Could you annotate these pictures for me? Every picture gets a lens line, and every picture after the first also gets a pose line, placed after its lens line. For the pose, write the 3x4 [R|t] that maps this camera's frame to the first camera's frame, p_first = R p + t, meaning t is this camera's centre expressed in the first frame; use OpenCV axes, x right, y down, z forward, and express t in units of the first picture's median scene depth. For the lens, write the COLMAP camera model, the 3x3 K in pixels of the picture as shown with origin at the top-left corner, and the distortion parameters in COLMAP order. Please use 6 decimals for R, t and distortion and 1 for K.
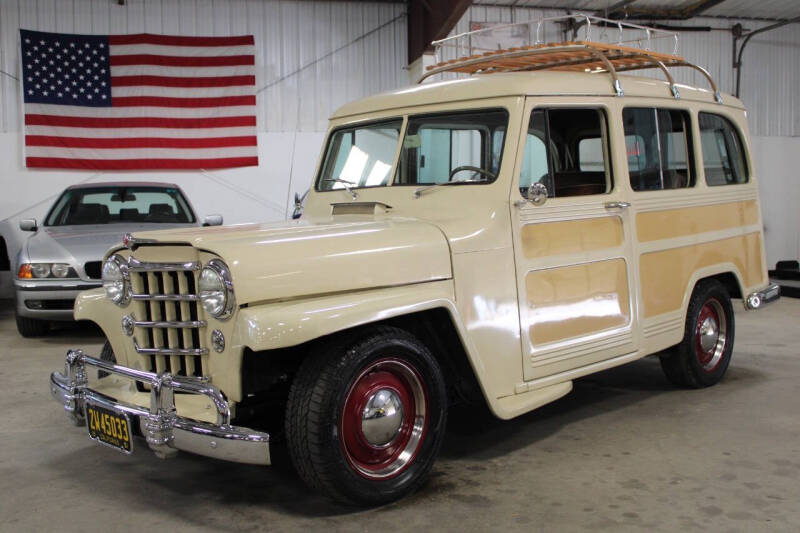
lens RADIAL K [[838.1, 0, 400.0], [0, 838.1, 266.5], [0, 0, 1]] dist [-0.087414, 0.023089]
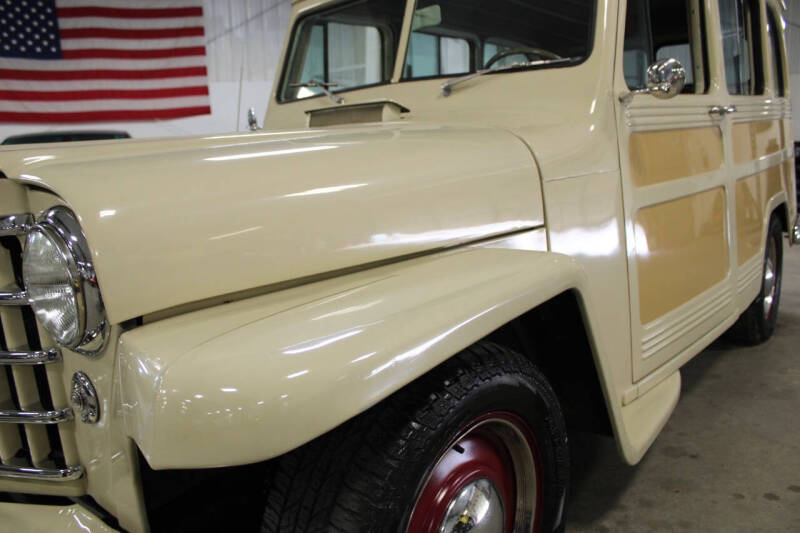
lens RADIAL K [[654.3, 0, 400.0], [0, 654.3, 266.5], [0, 0, 1]] dist [-0.154160, 0.128239]
pose [[0.994342, -0.041549, 0.097764, -0.062475], [0.032134, 0.994864, 0.095988, -0.002813], [-0.101250, -0.092303, 0.990570, 0.481104]]
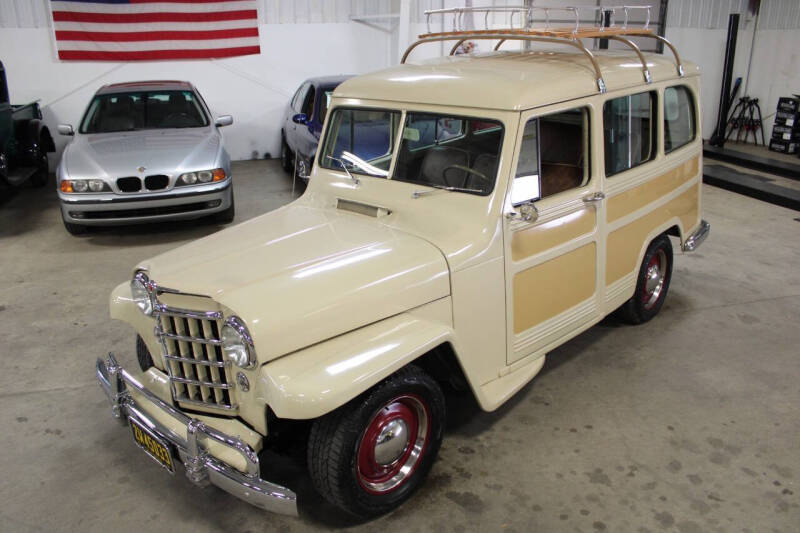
lens RADIAL K [[654.3, 0, 400.0], [0, 654.3, 266.5], [0, 0, 1]] dist [-0.154160, 0.128239]
pose [[0.999216, -0.002711, 0.039486, -0.031443], [-0.007786, 0.964695, 0.263254, -0.205429], [-0.038806, -0.263355, 0.963918, 0.149687]]
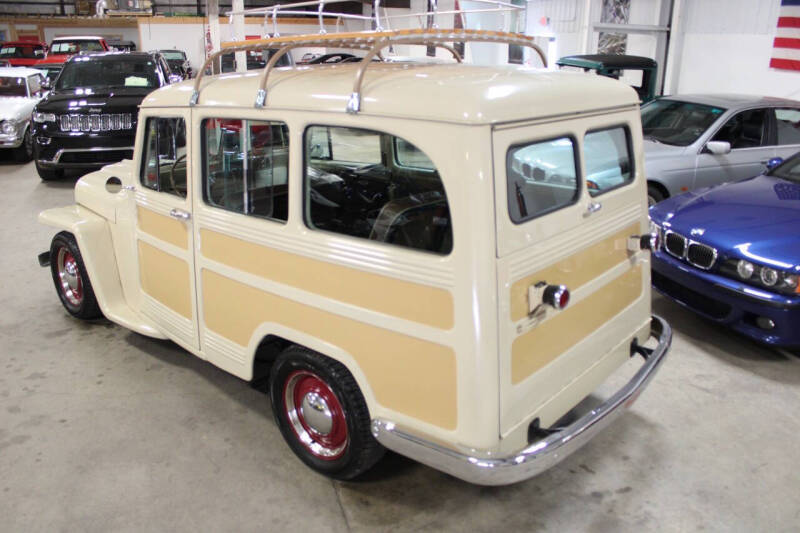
lens RADIAL K [[654.3, 0, 400.0], [0, 654.3, 266.5], [0, 0, 1]] dist [-0.154160, 0.128239]
pose [[0.074740, 0.342998, -0.936358, 1.051653], [-0.082635, 0.937885, 0.336962, -0.302834], [0.993773, 0.052191, 0.098441, 1.177616]]
